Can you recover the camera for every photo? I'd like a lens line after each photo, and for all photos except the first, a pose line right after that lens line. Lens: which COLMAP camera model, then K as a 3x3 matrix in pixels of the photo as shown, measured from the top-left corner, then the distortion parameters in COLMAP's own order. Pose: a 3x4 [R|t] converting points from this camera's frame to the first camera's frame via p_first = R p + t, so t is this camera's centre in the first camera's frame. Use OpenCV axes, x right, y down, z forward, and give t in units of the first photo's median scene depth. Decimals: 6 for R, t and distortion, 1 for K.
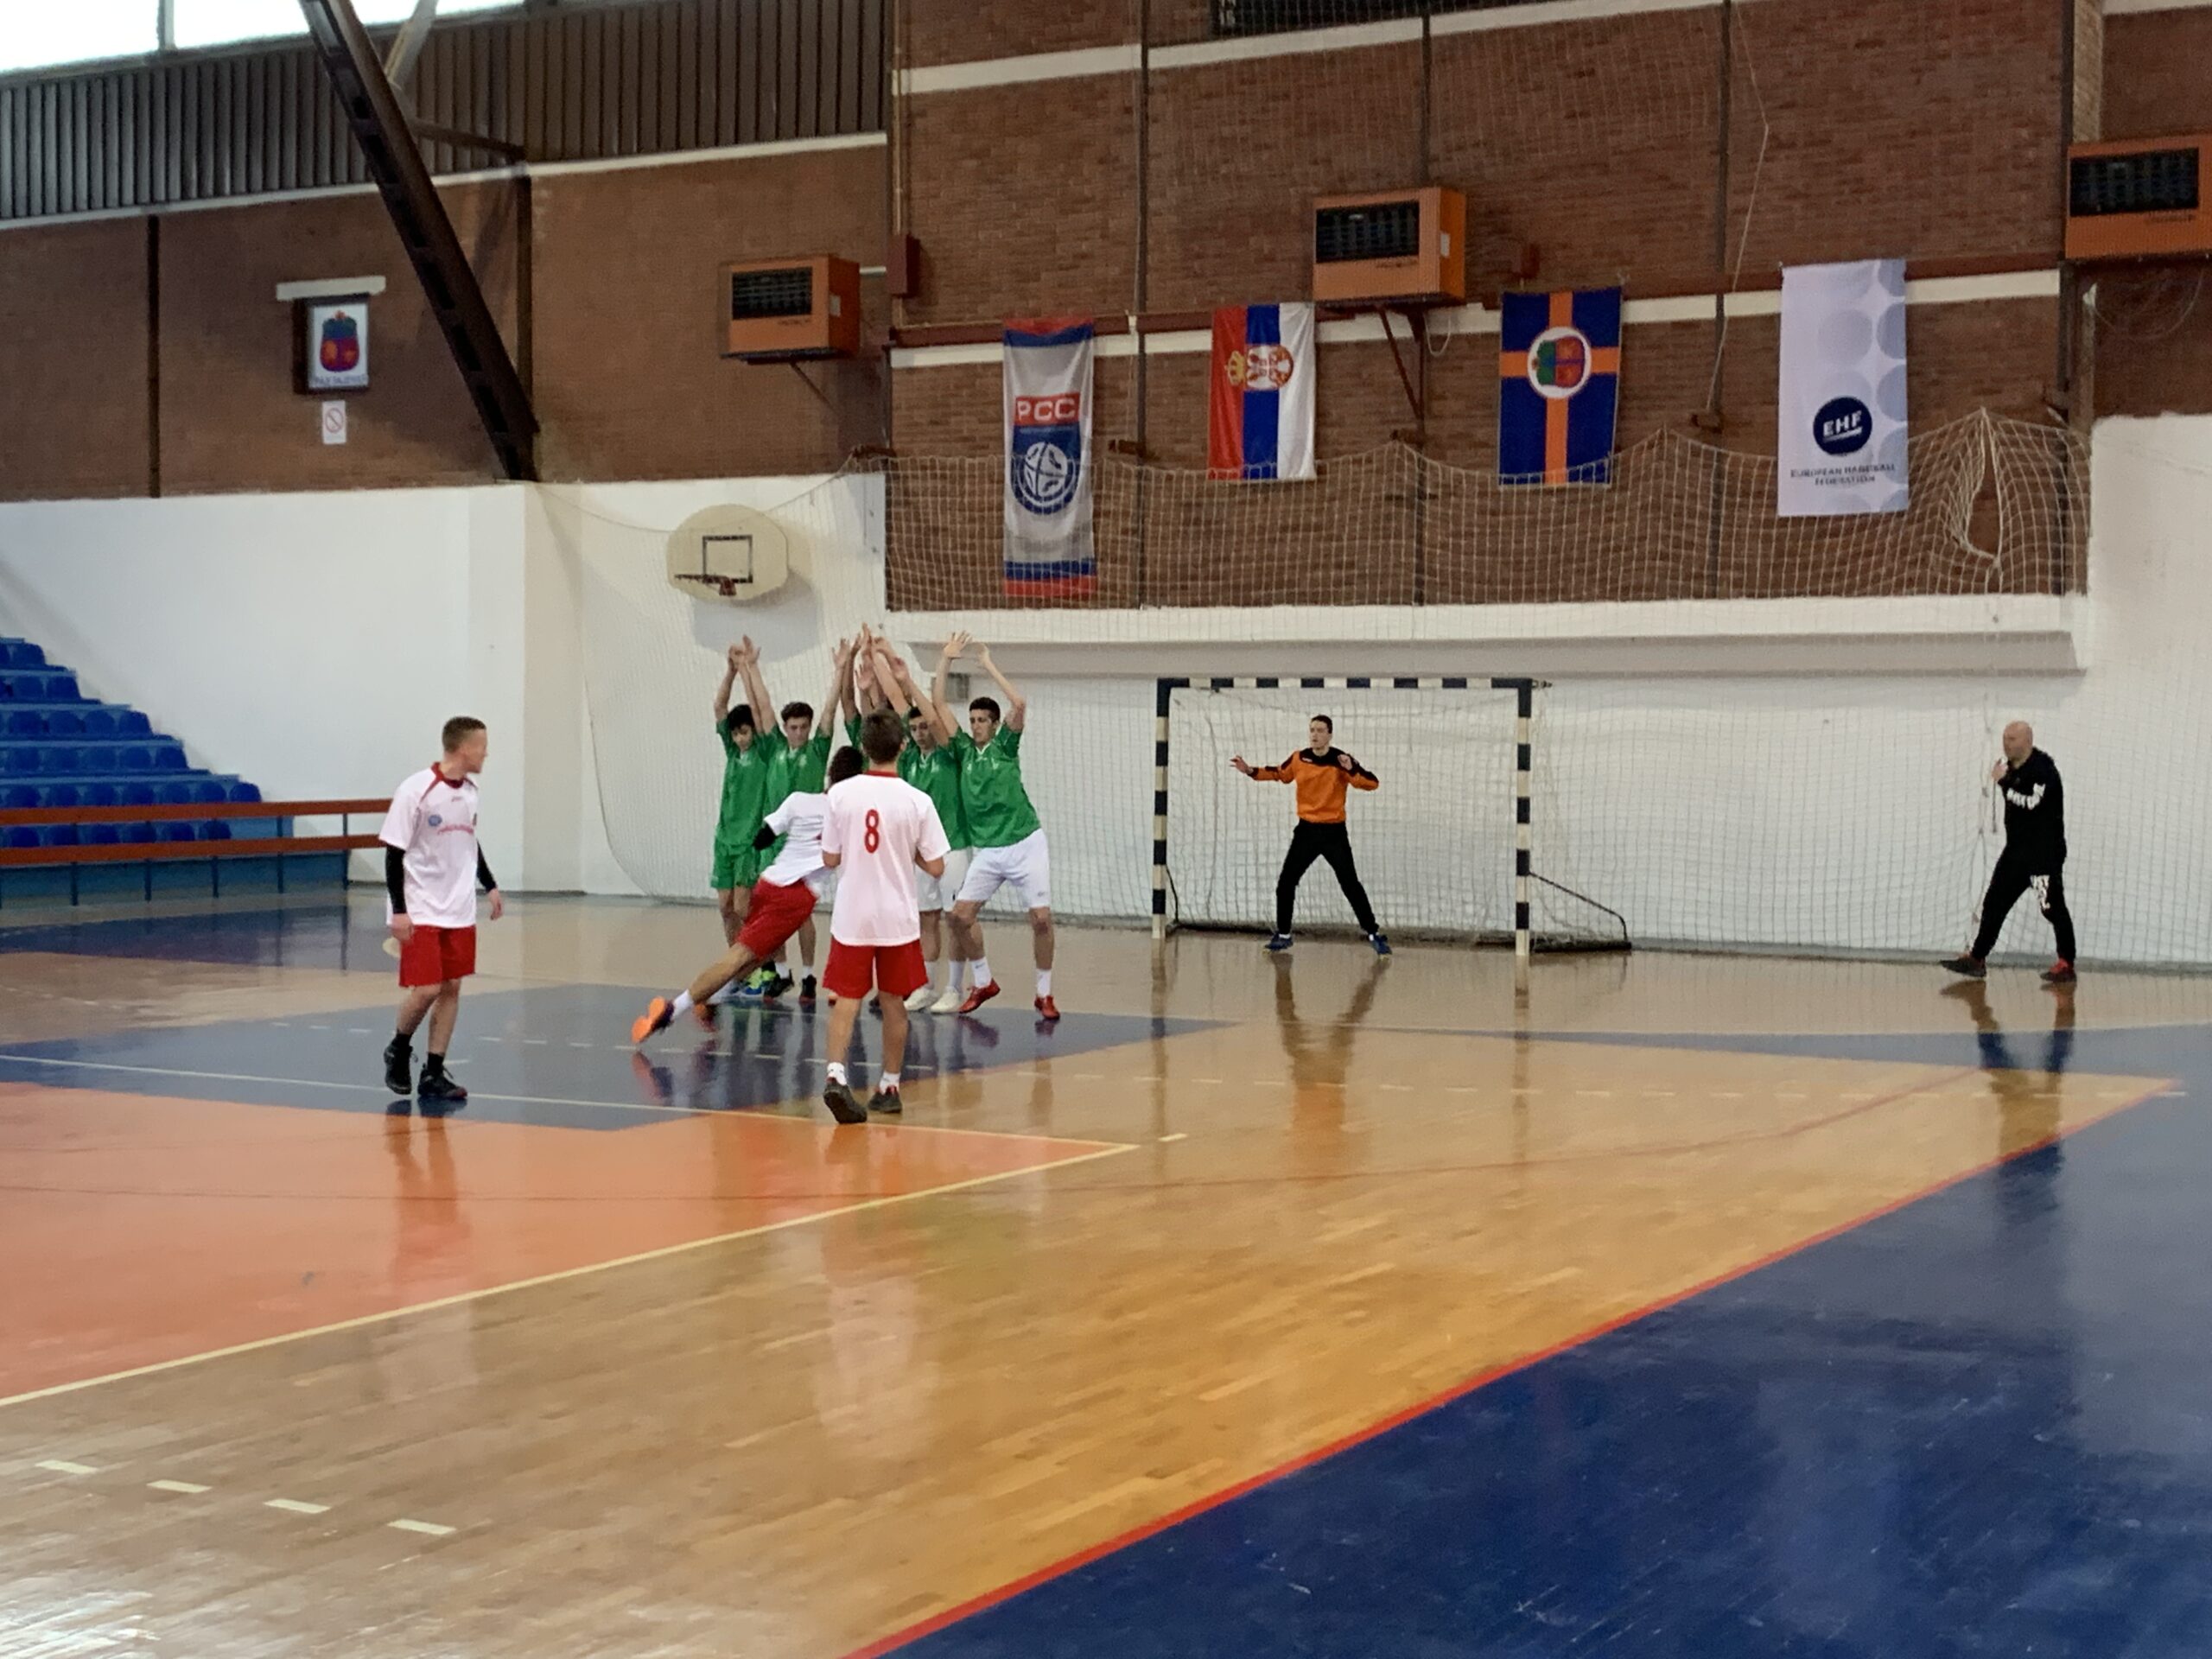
lens RADIAL K [[3249.8, 0, 1115.1], [0, 3249.8, 834.6], [0, 0, 1]] dist [0.153634, 0.000000]
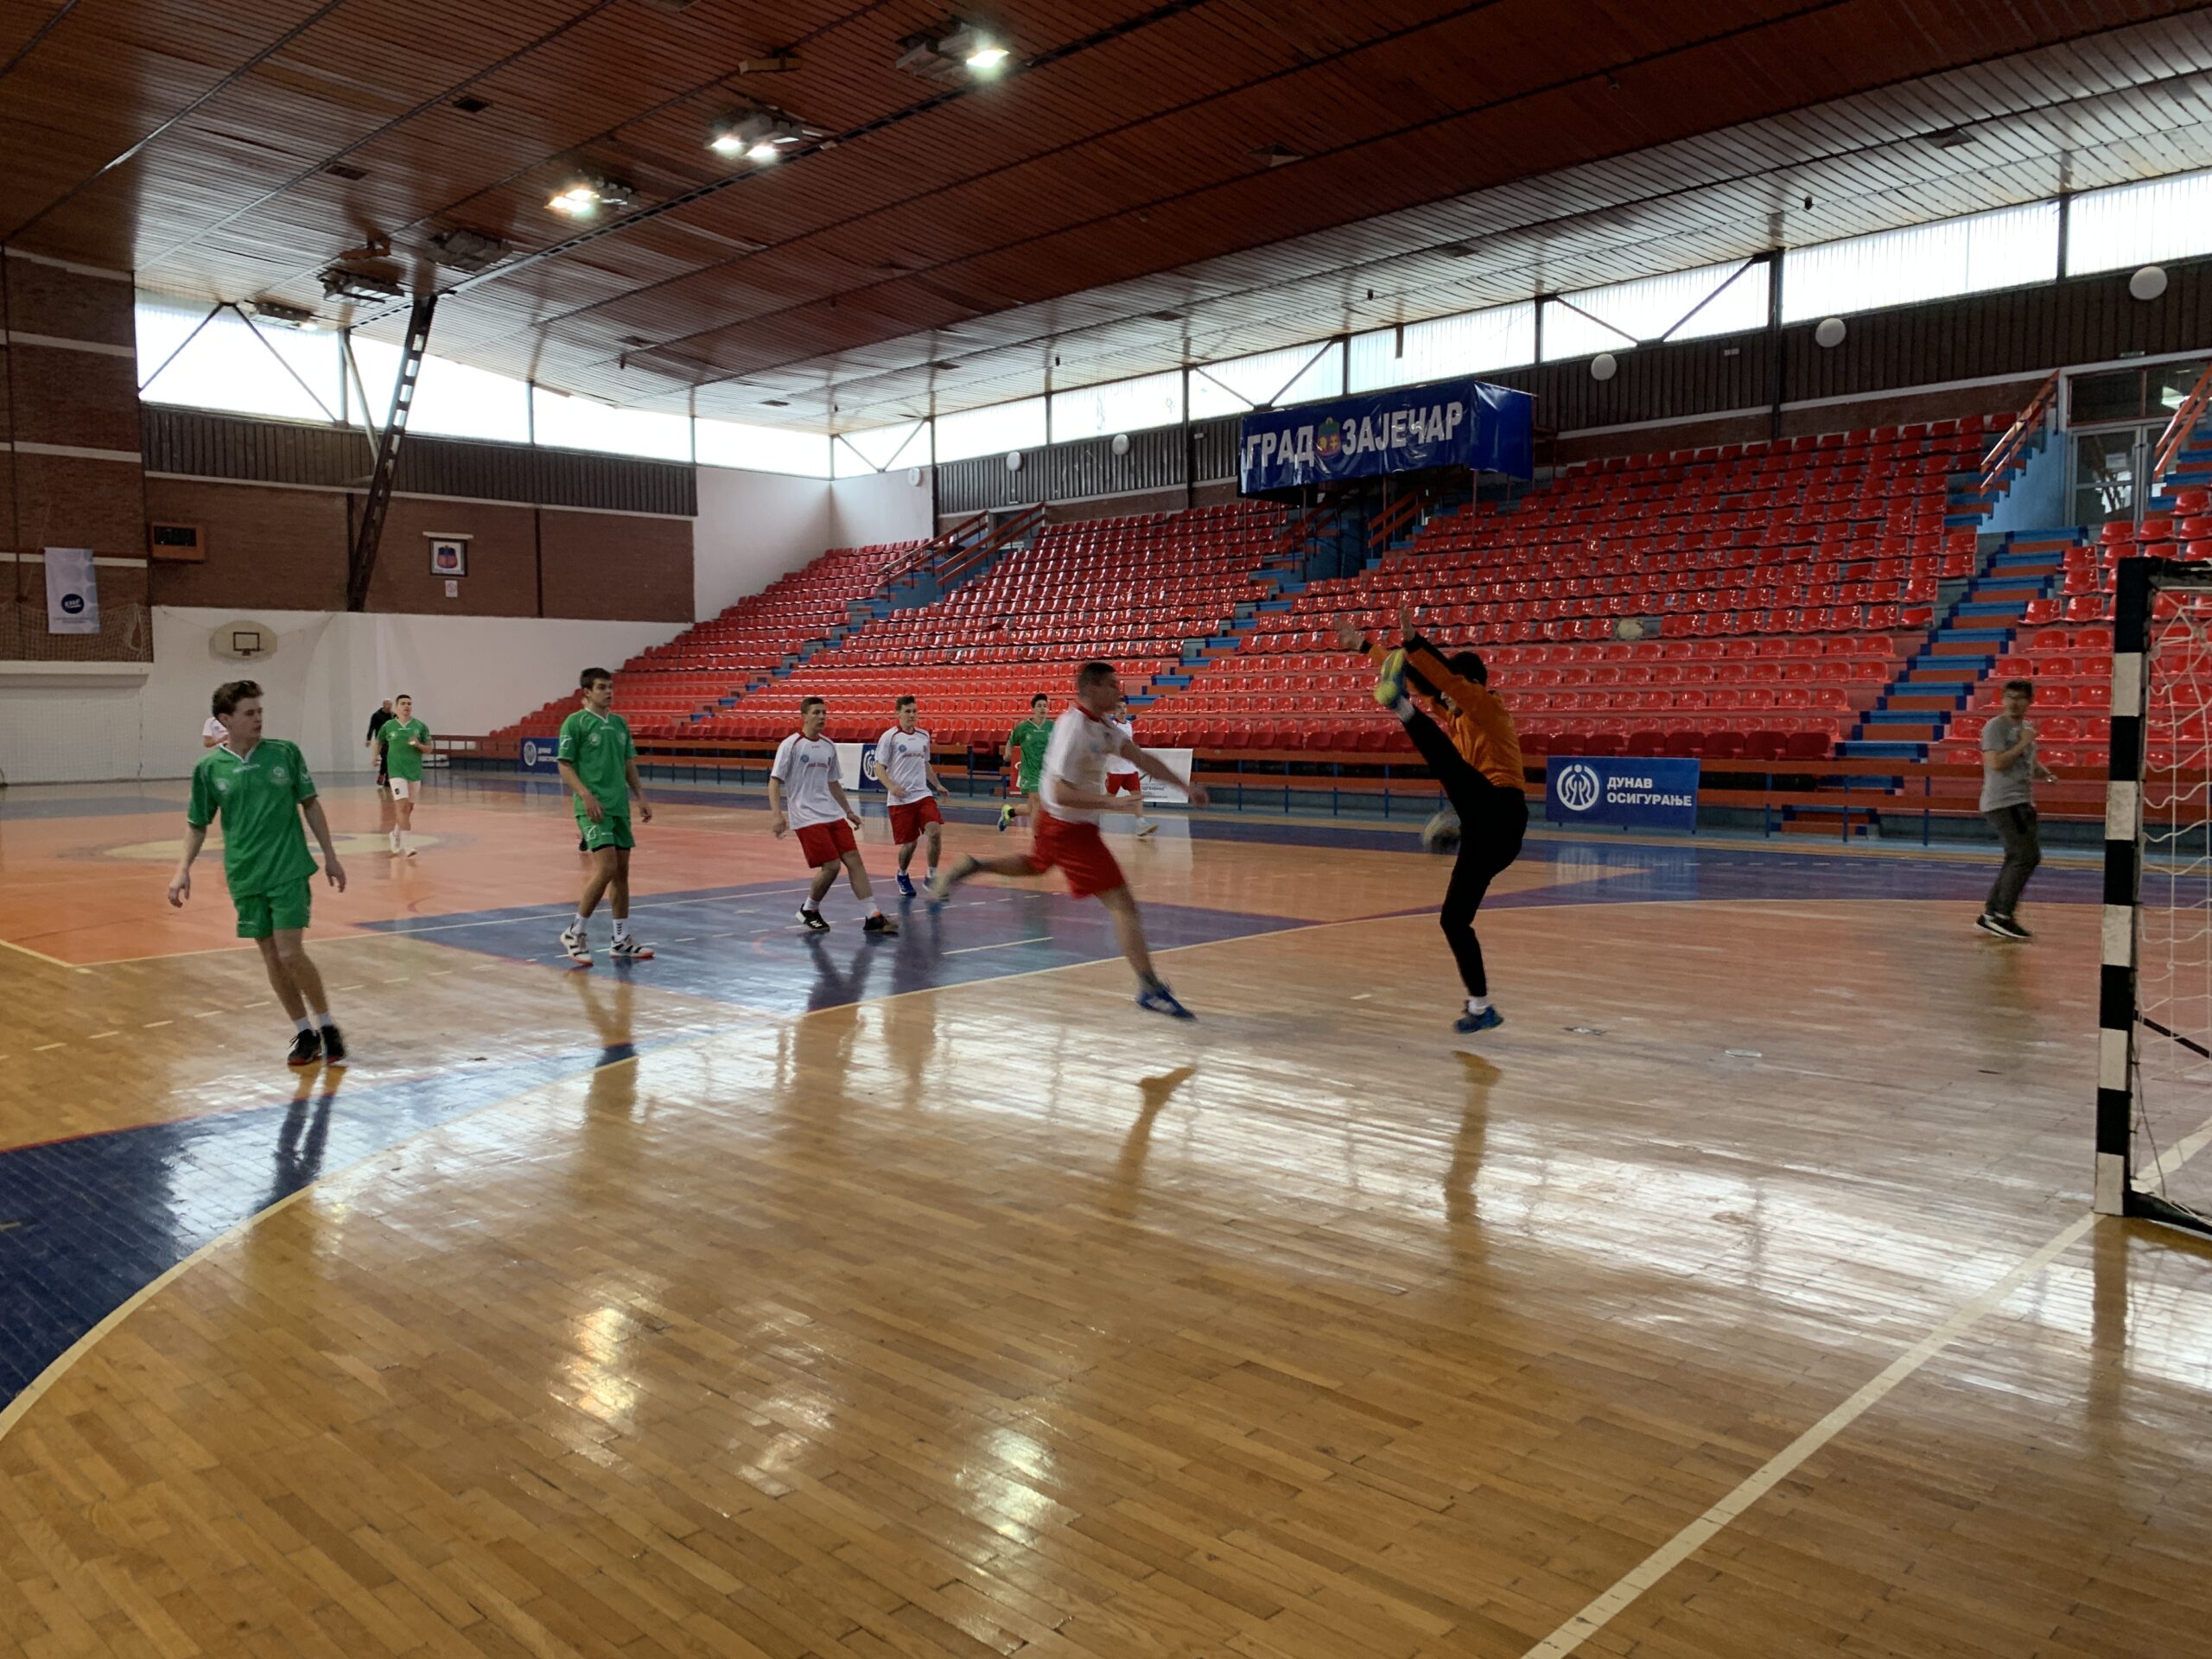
lens RADIAL K [[1692.7, 0, 1090.6], [0, 1692.7, 822.1], [0, 0, 1]] dist [0.025058, -0.026662]
pose [[0.247876, -0.073252, 0.966019, -0.959983], [0.037197, 0.997122, 0.066066, 0.004577], [-0.968077, 0.019557, 0.249887, -0.246469]]
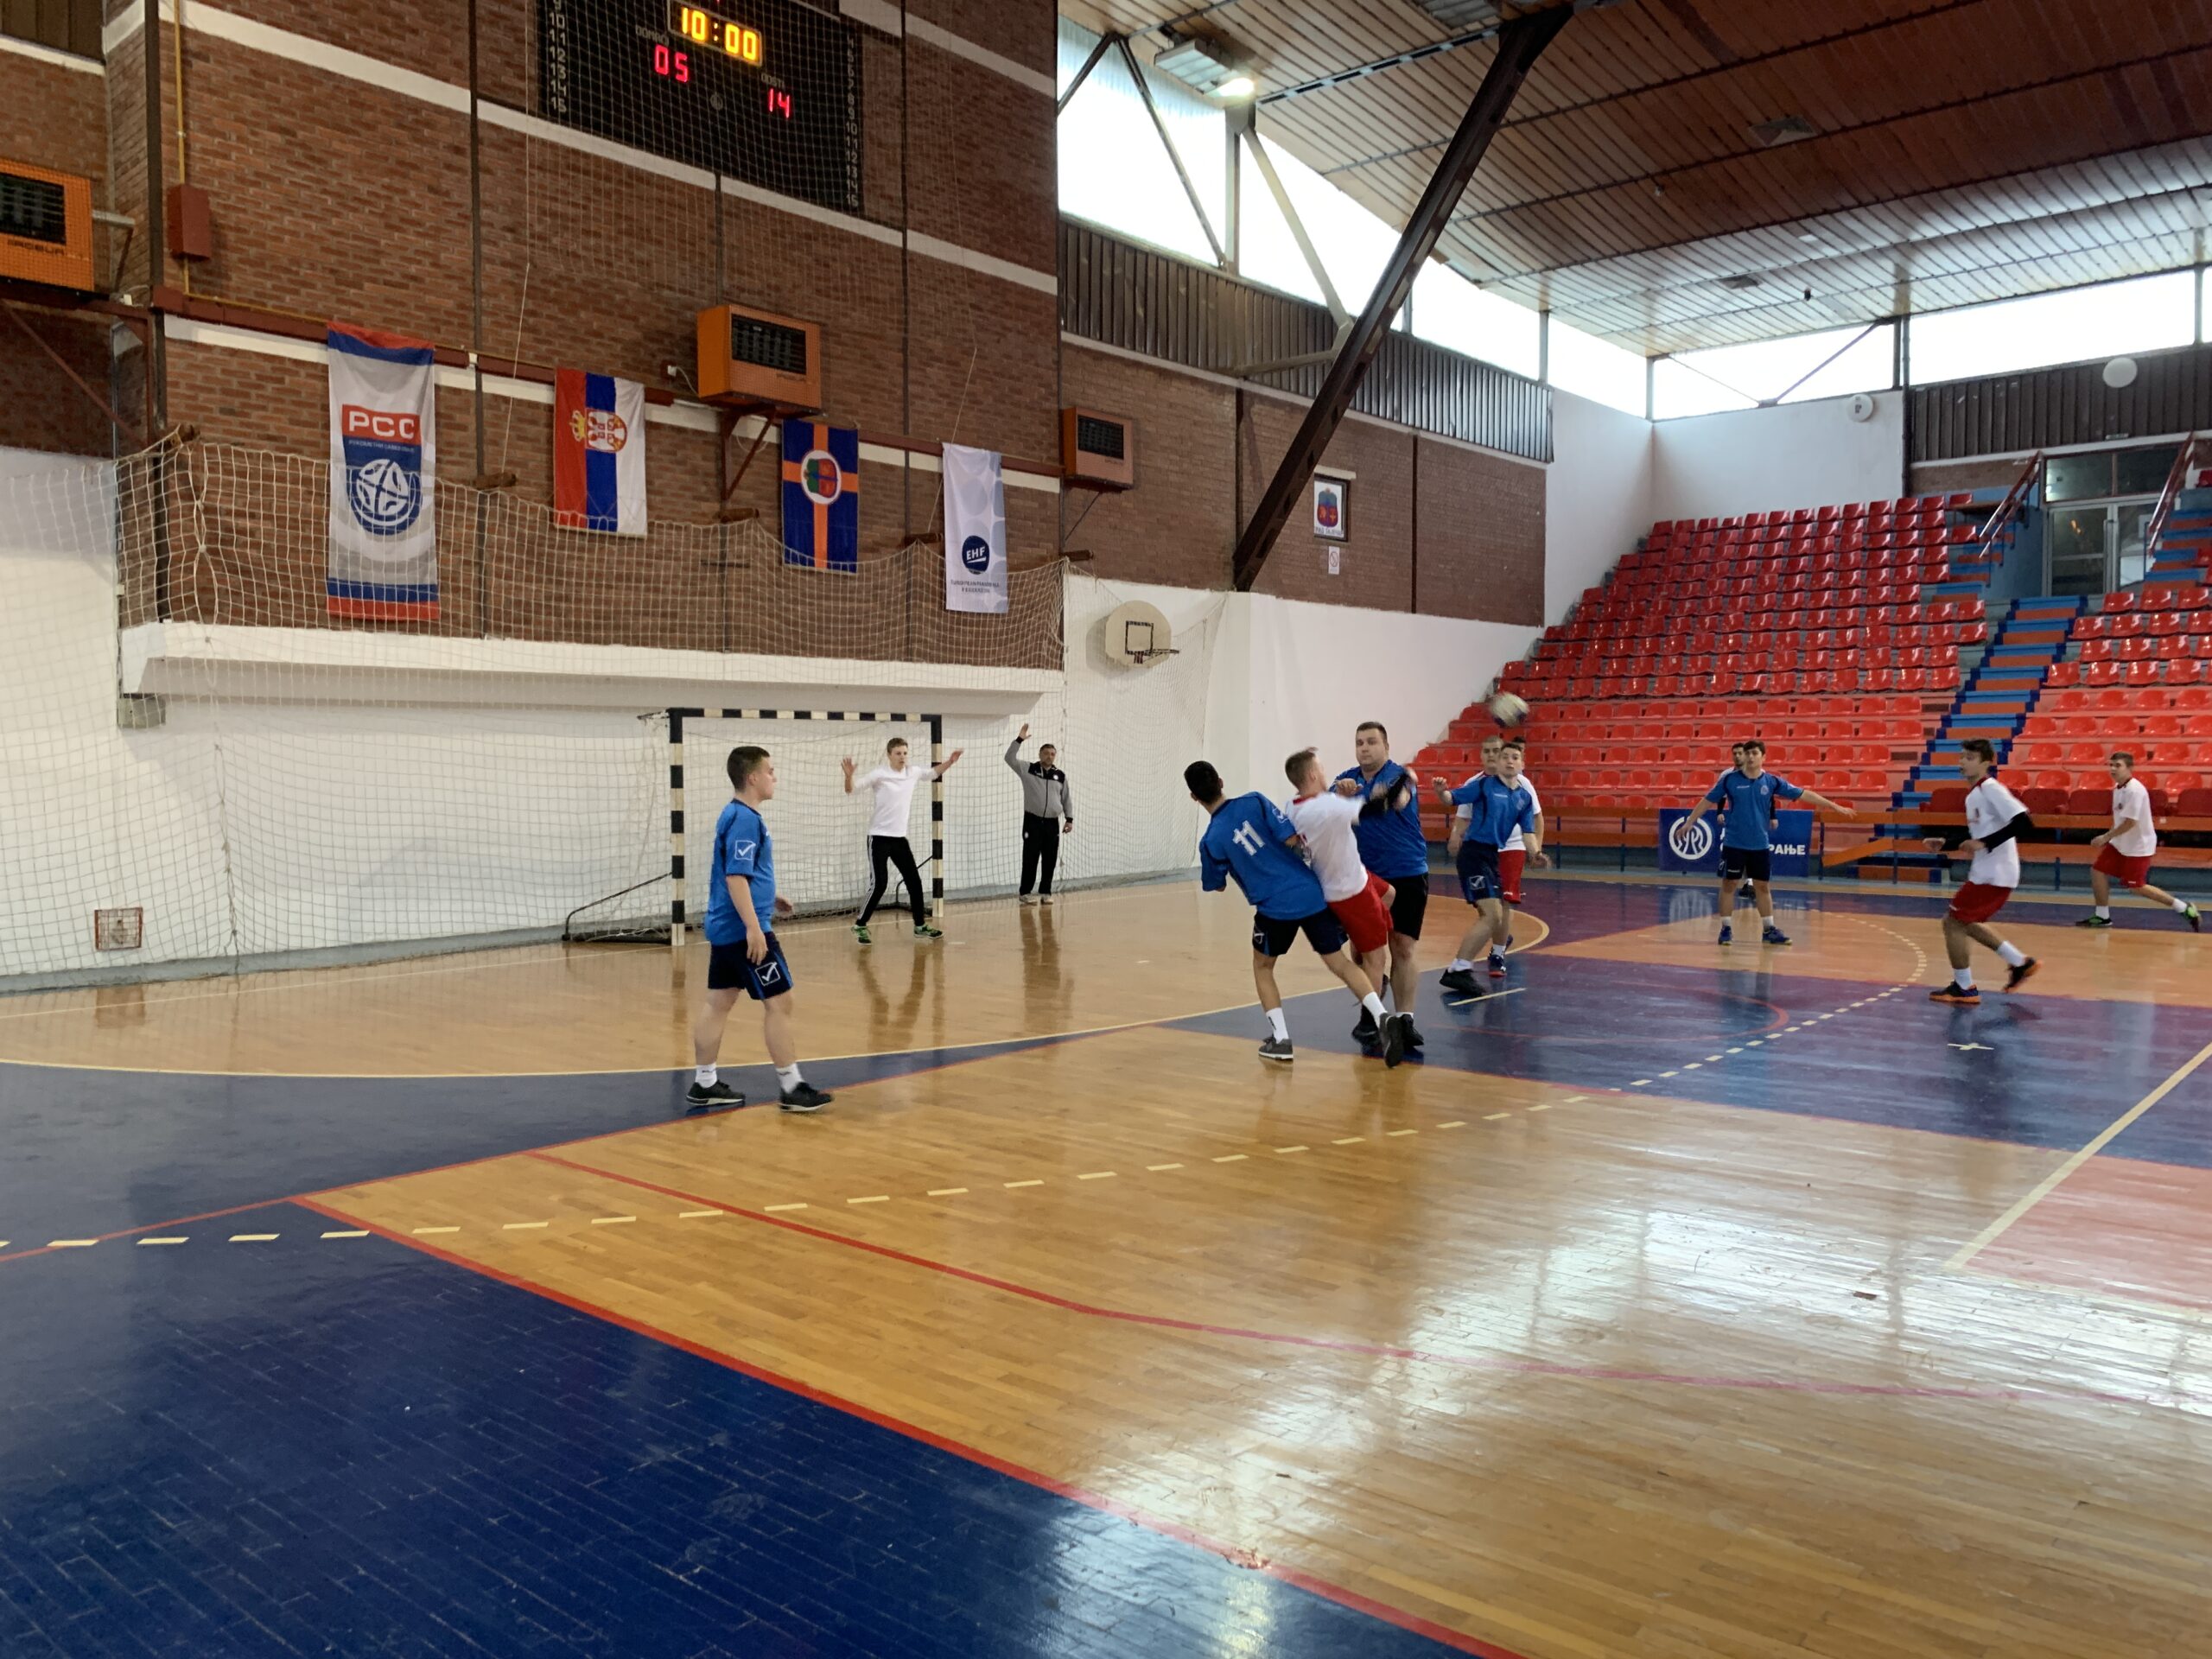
lens RADIAL K [[1692.7, 0, 1115.7], [0, 1692.7, 825.0], [0, 0, 1]] dist [0.025058, -0.026662]
pose [[0.180224, -0.046871, 0.982508, -0.503164], [0.037447, 0.998467, 0.040763, -0.025676], [-0.982912, 0.029445, 0.181703, 0.727985]]
